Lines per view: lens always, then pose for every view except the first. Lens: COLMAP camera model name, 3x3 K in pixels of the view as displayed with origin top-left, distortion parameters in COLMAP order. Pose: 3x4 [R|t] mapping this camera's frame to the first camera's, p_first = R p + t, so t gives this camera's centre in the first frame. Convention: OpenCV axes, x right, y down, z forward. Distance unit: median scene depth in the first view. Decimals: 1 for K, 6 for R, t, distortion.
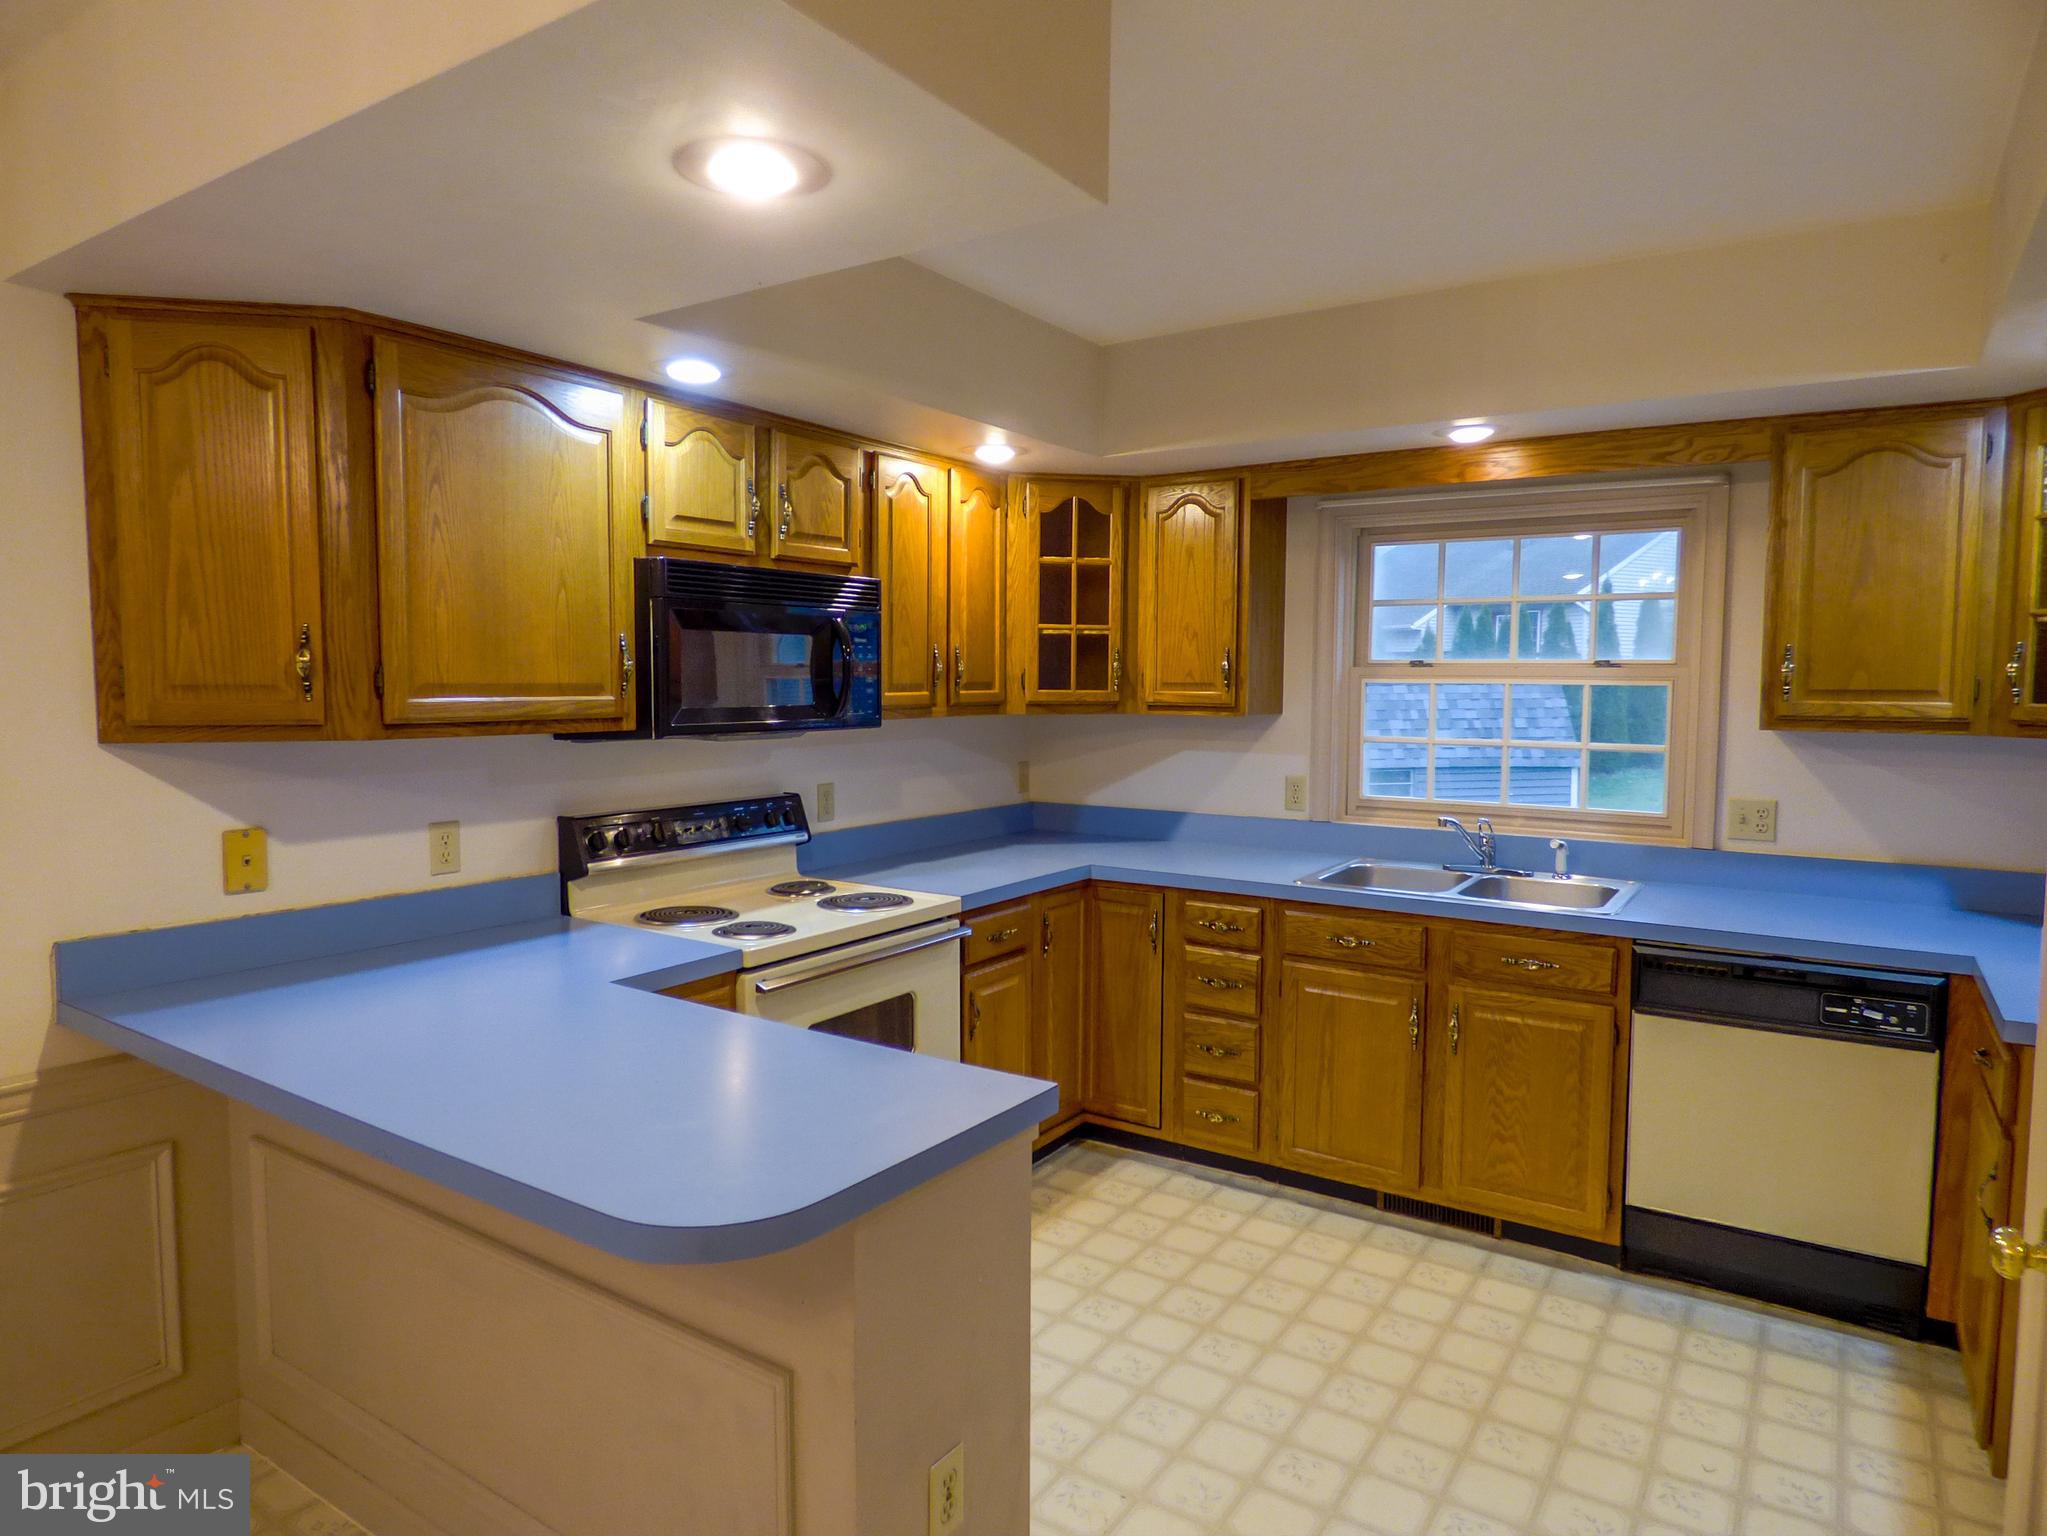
lens RADIAL K [[1238.0, 0, 1023.5], [0, 1238.0, 768.0], [0, 0, 1]] dist [-0.014157, 0.000407]
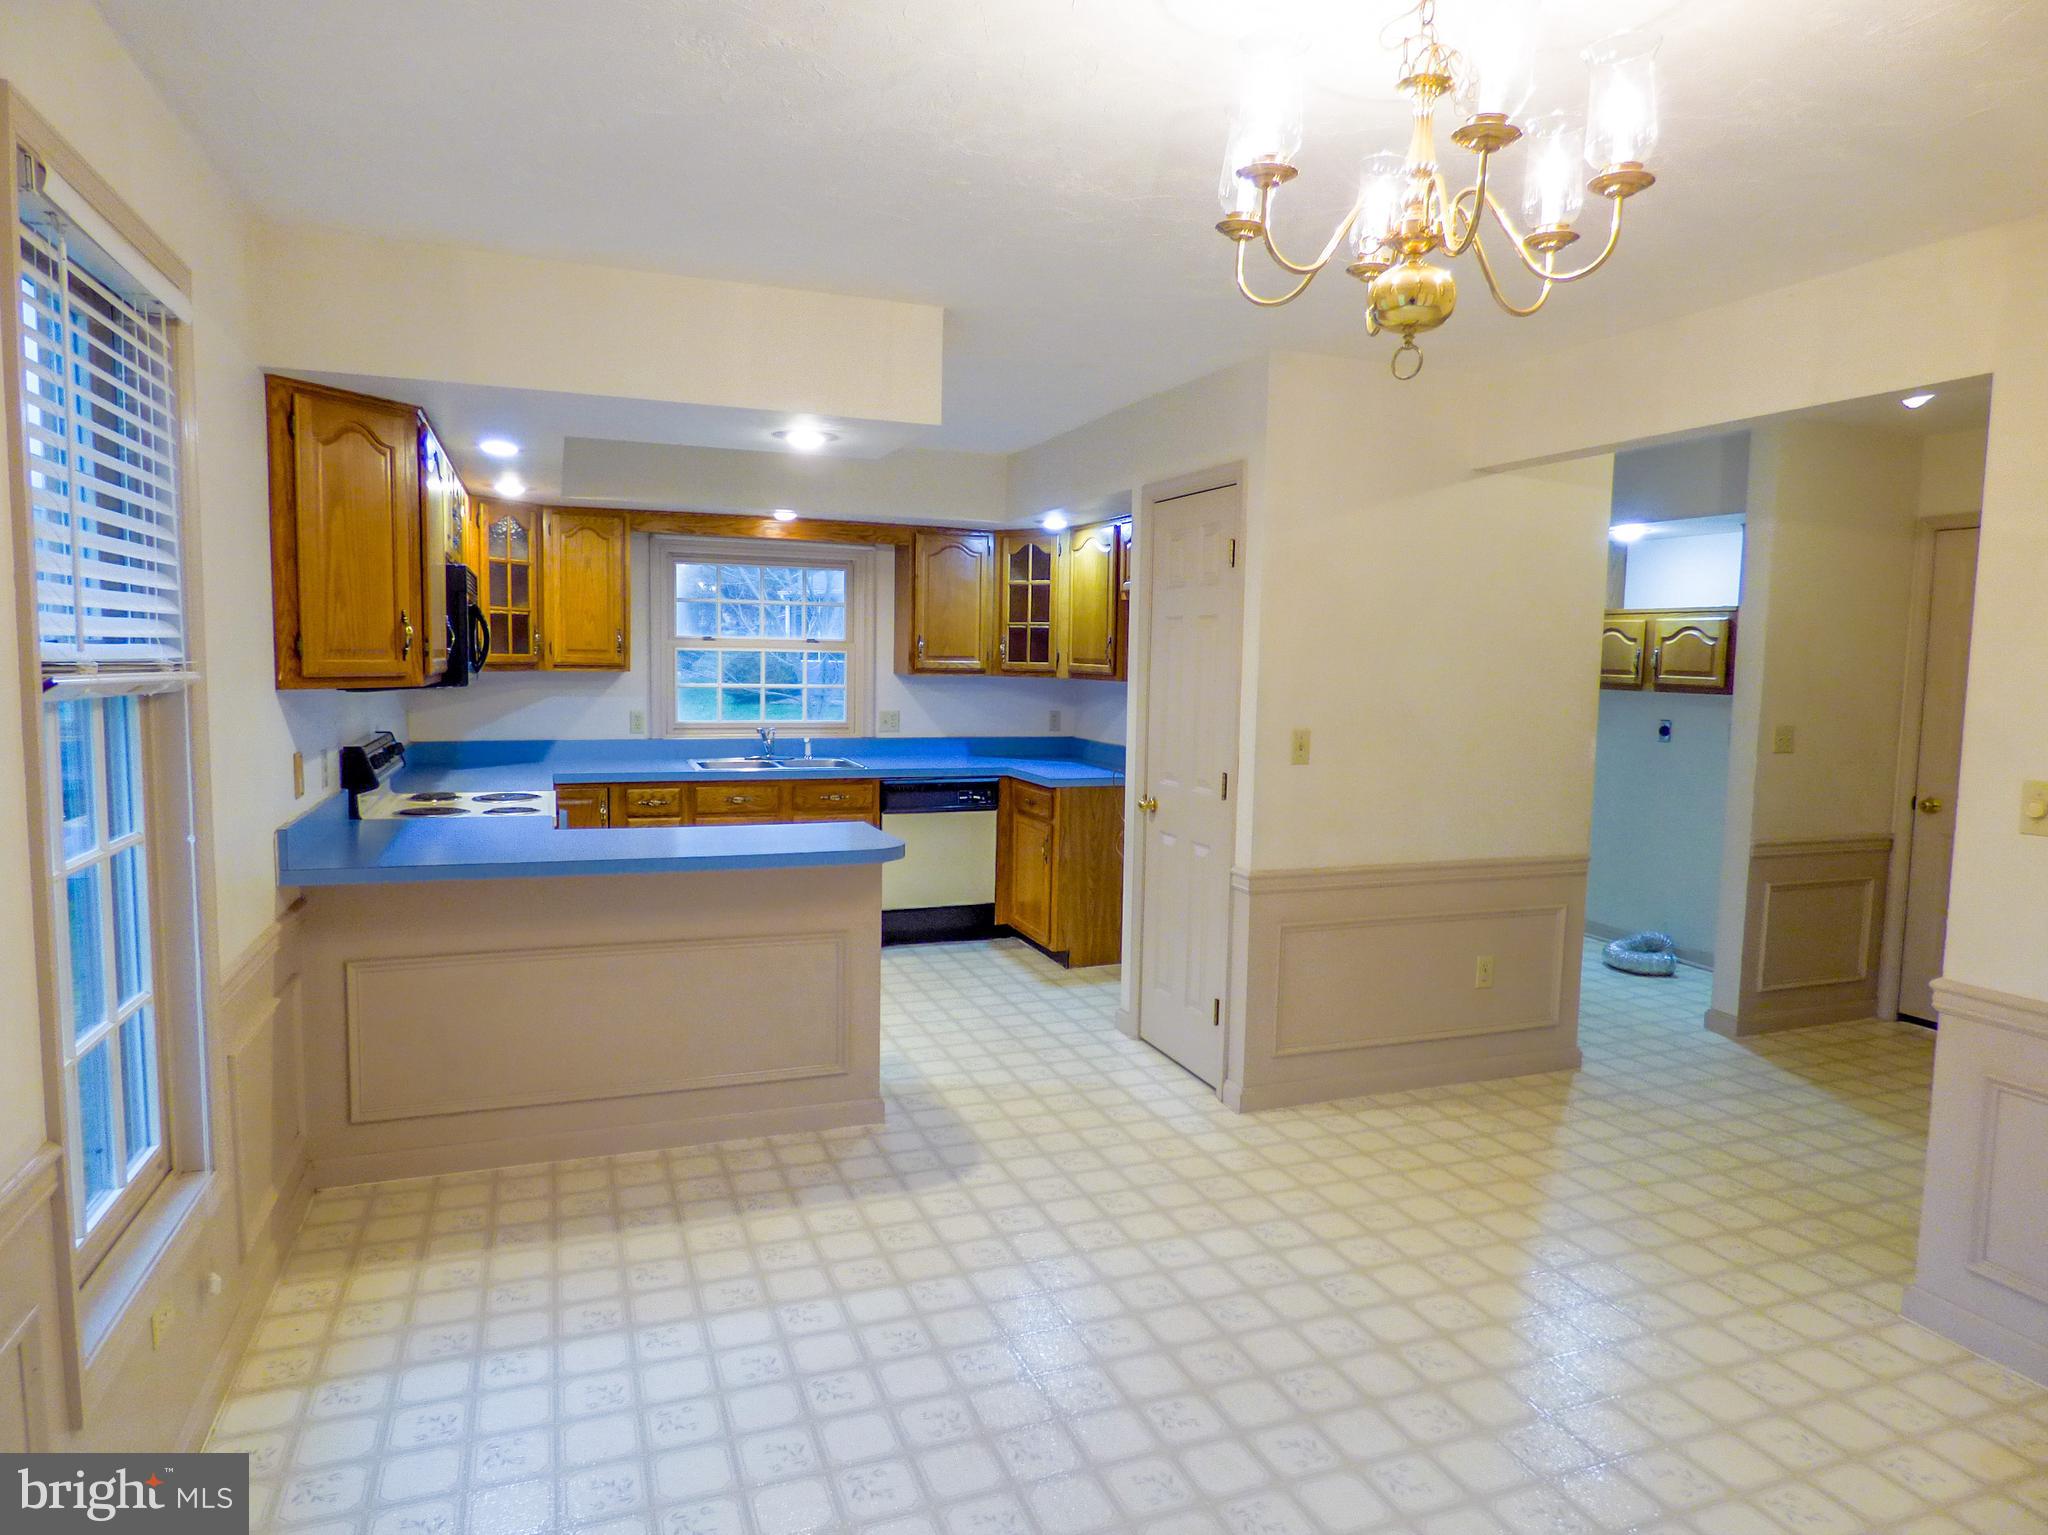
lens RADIAL K [[1238.6, 0, 1024.0], [0, 1238.6, 767.5], [0, 0, 1]] dist [-0.014157, 0.000407]
pose [[0.579533, -0.069342, 0.811994, -0.971149], [0.045749, 0.997570, 0.052537, 0.023122], [-0.813664, 0.006701, 0.581297, -0.361679]]
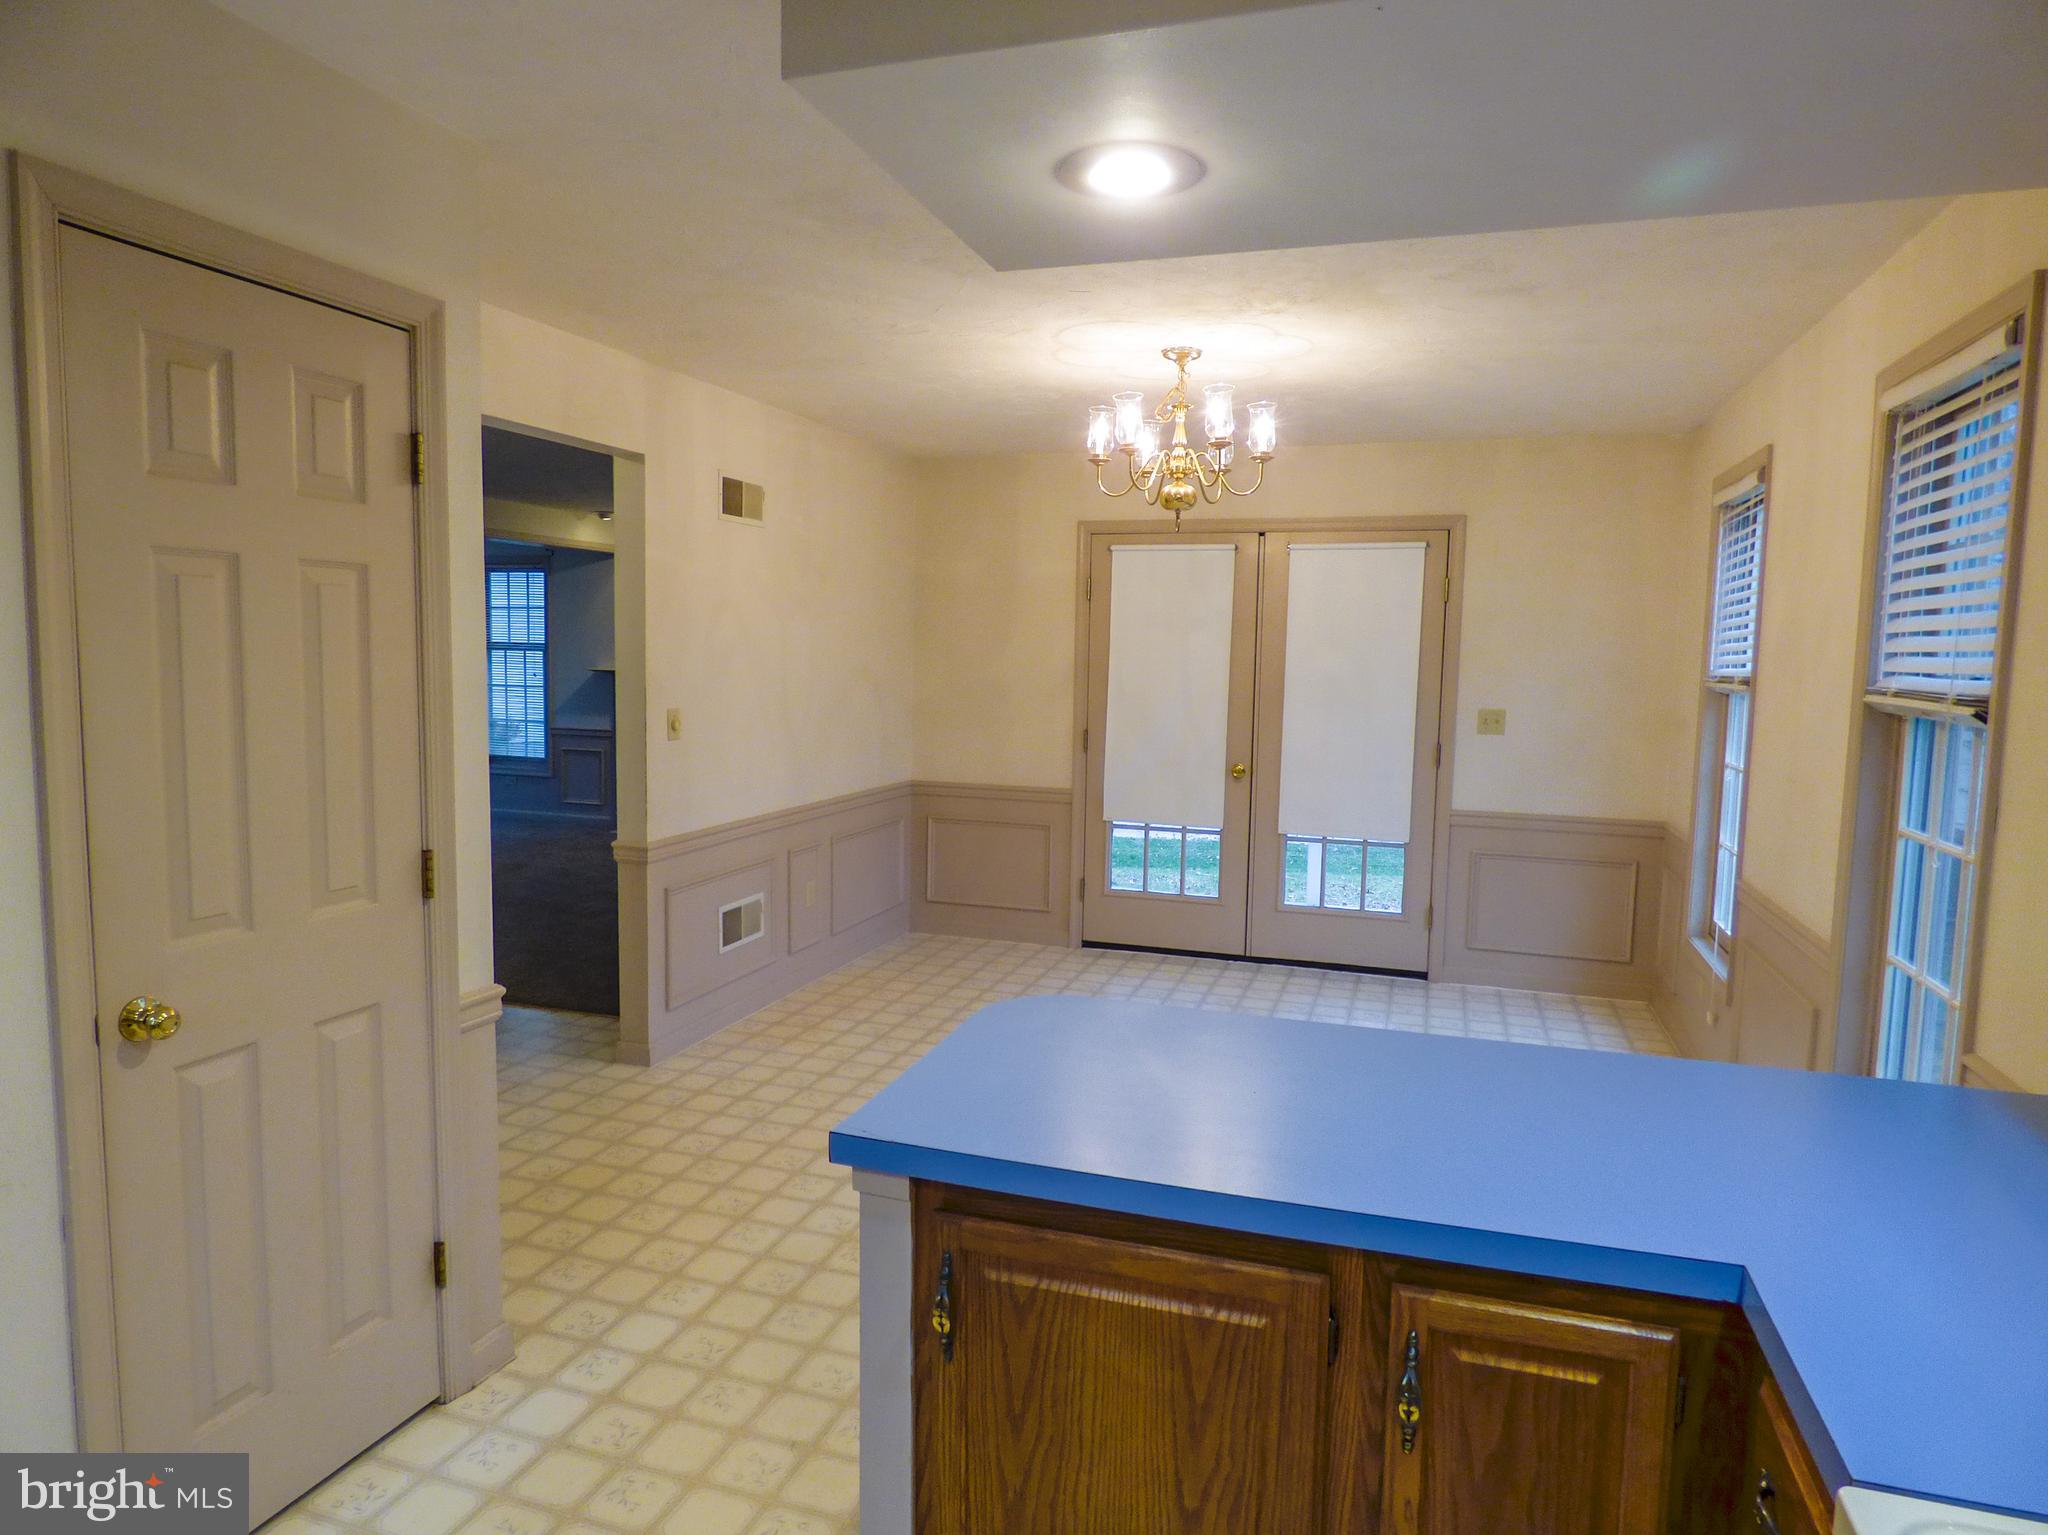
lens RADIAL K [[1238.6, 0, 1024.0], [0, 1238.6, 767.5], [0, 0, 1]] dist [-0.014157, 0.000407]
pose [[-0.965413, 0.001593, -0.260722, 0.077361], [-0.043687, 0.984856, 0.167782, -0.081140], [0.257041, 0.173369, -0.950722, 1.025805]]
